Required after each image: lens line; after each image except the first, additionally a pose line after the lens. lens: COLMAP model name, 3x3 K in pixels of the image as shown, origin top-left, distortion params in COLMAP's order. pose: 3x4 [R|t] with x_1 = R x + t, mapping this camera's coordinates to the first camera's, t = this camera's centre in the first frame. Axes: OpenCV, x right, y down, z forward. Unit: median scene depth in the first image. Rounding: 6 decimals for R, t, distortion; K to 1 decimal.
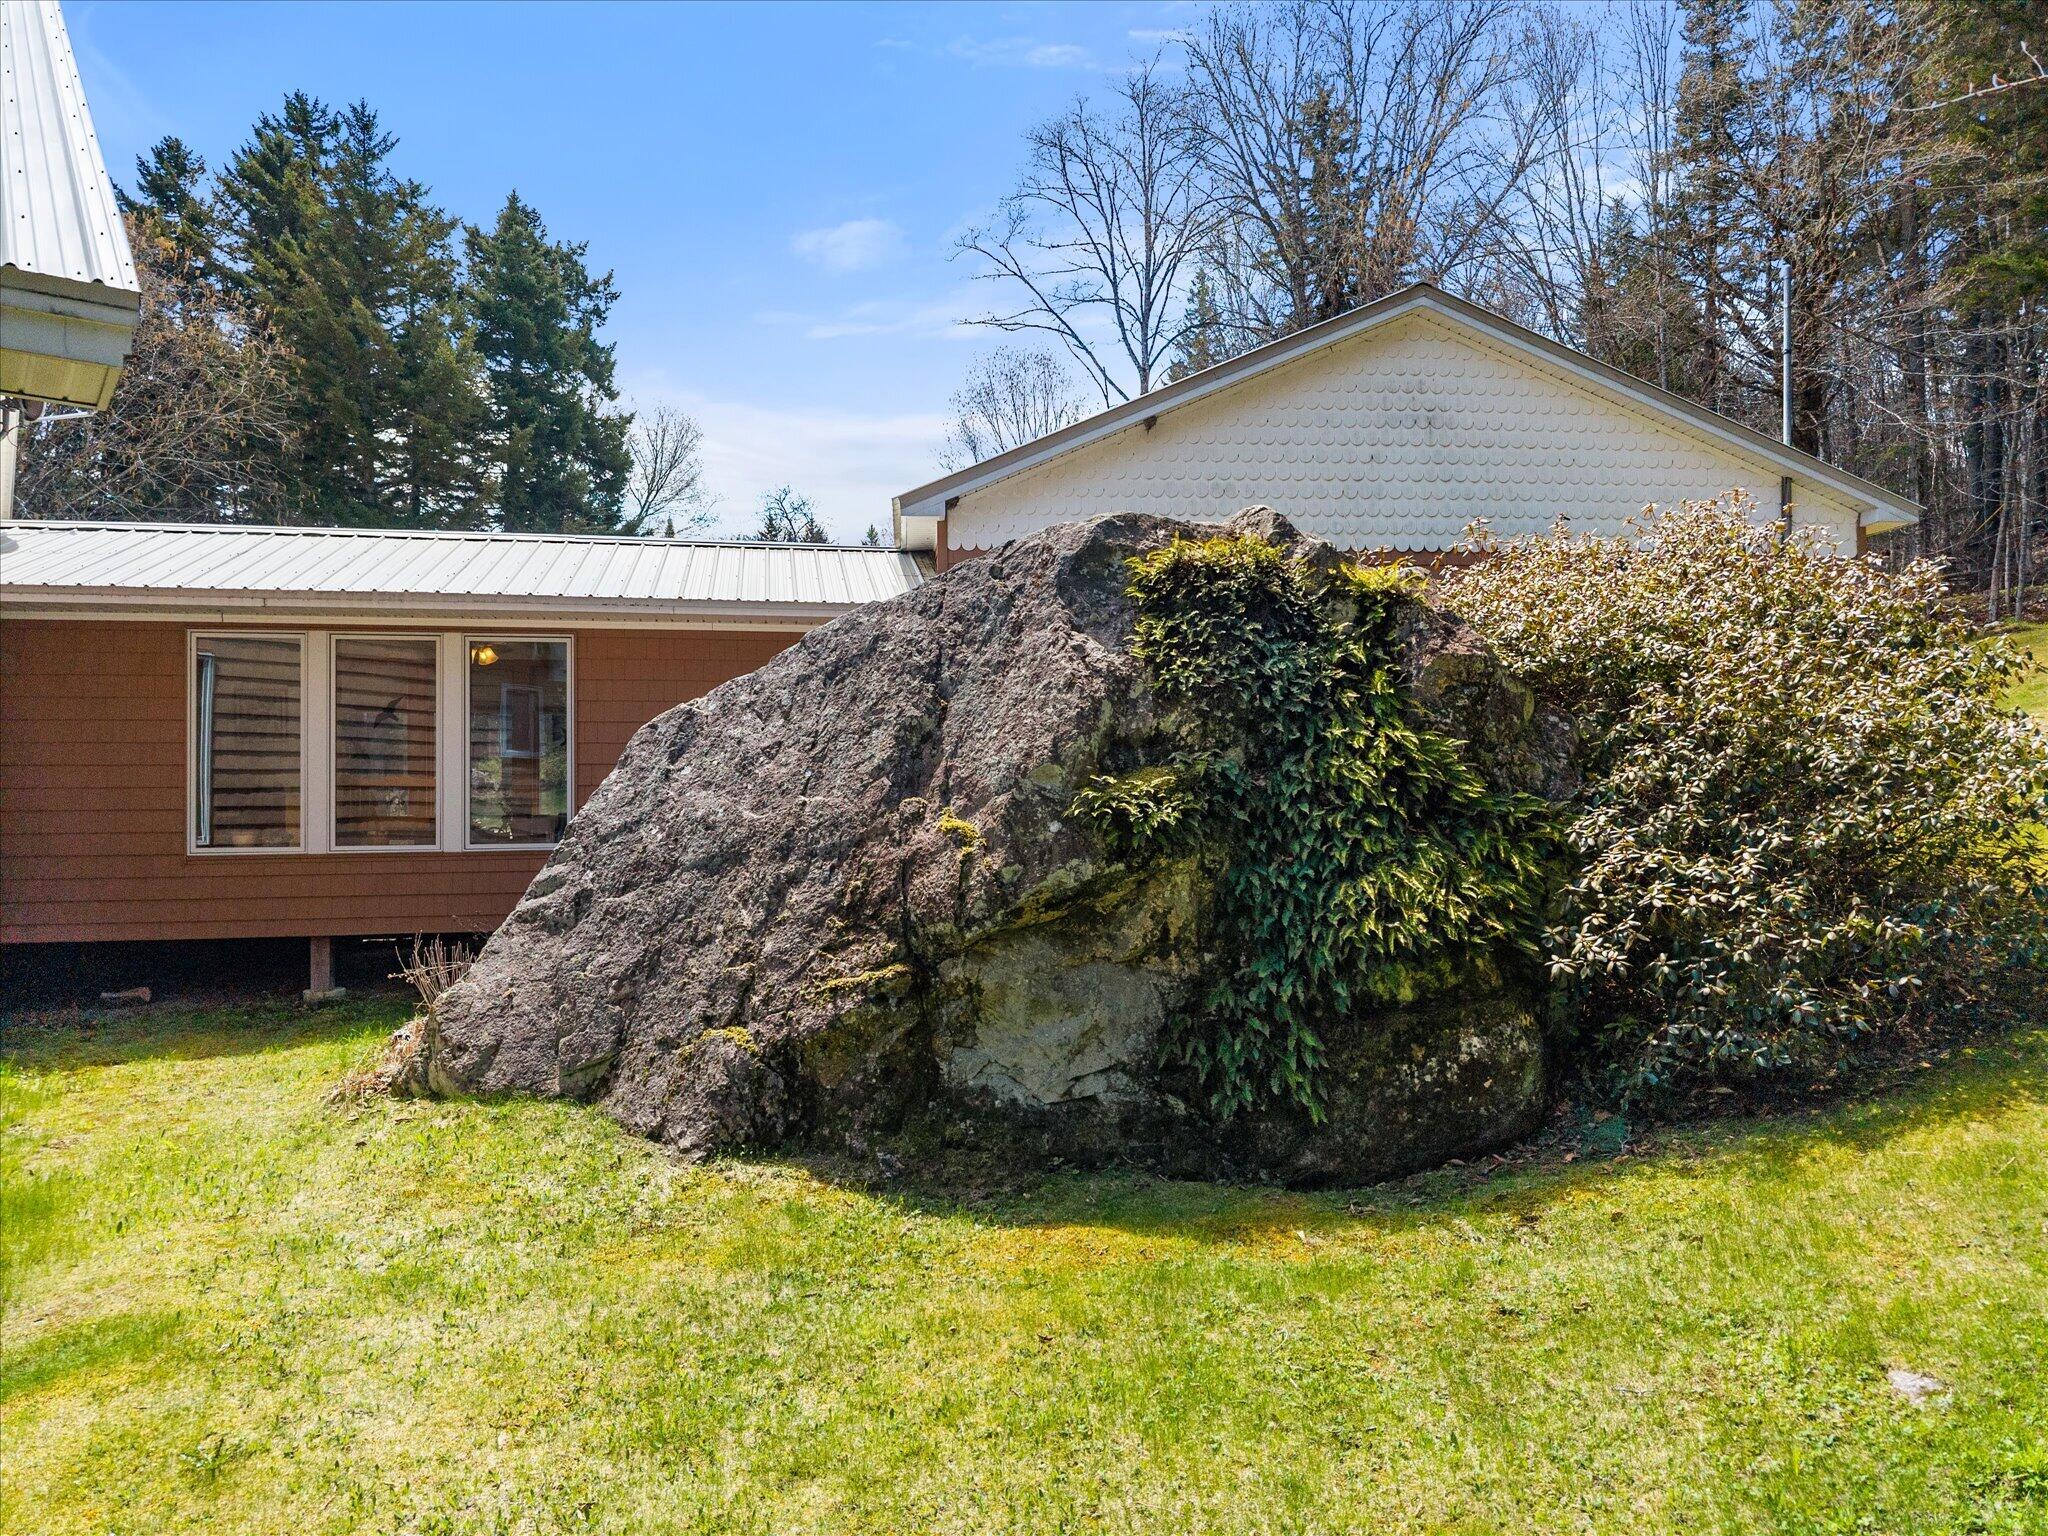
lens RADIAL K [[1404.4, 0, 1024.0], [0, 1404.4, 768.0], [0, 0, 1]] dist [0.007676, -0.000418]
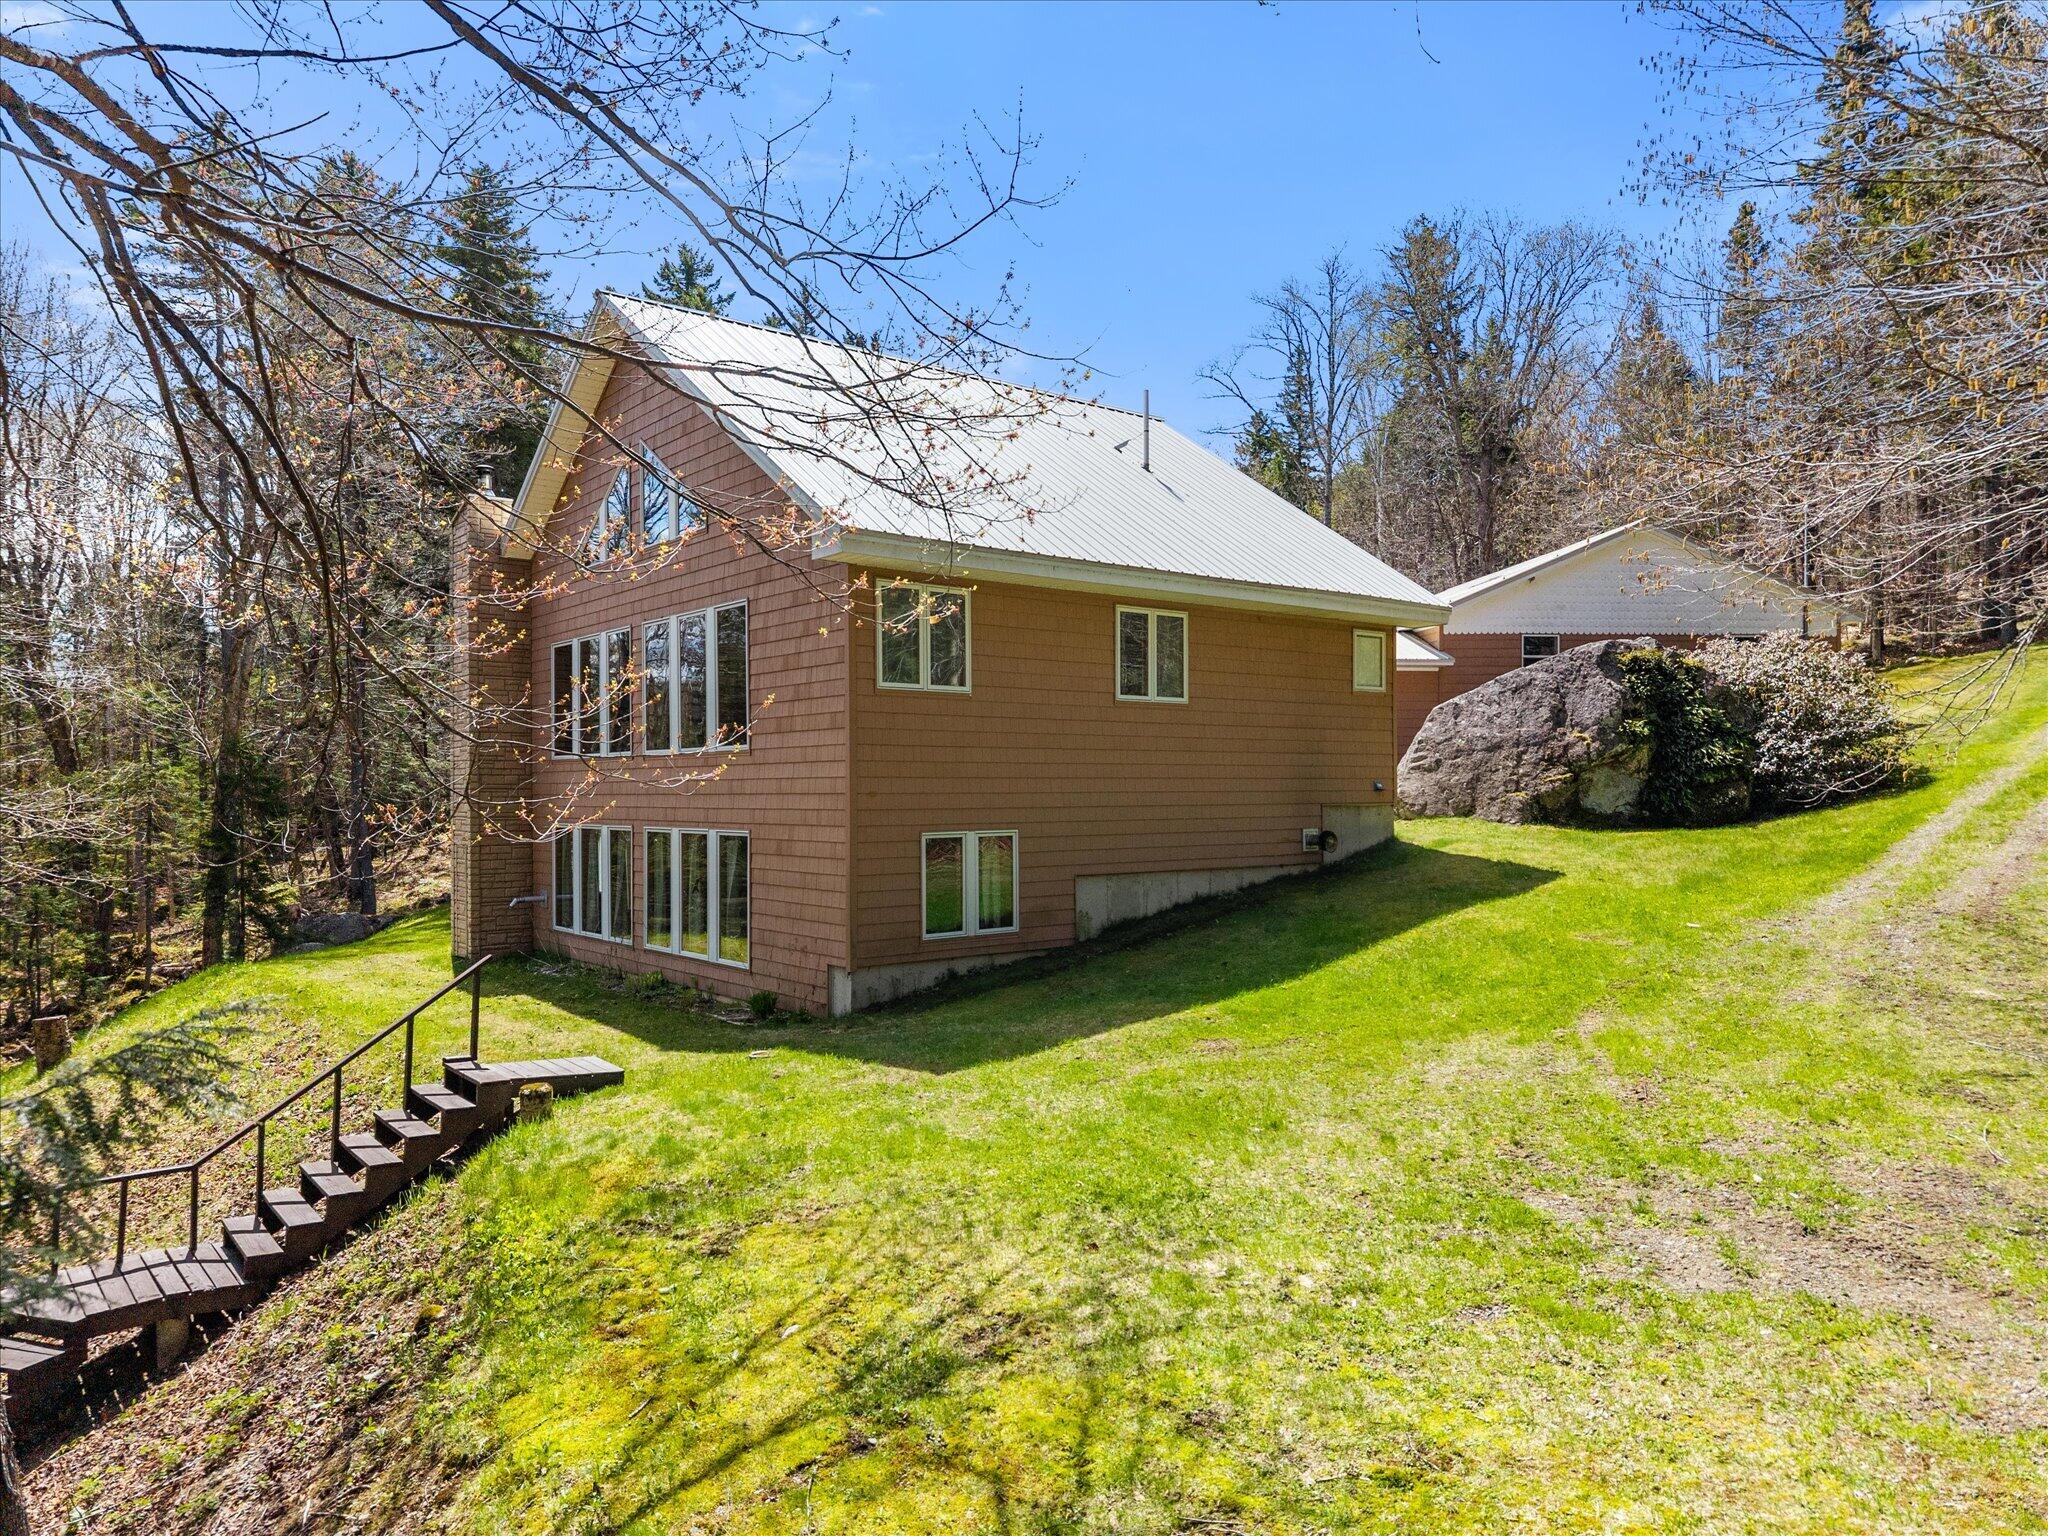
lens RADIAL K [[1373.2, 0, 1021.3], [0, 1373.2, 810.1], [0, 0, 1]] dist [-0.000674, 0.001519]
pose [[0.999971, -0.001104, 0.007551, -1.461533], [0.000848, 0.999428, 0.033818, 0.110086], [-0.007584, -0.033810, 0.999399, -2.404305]]
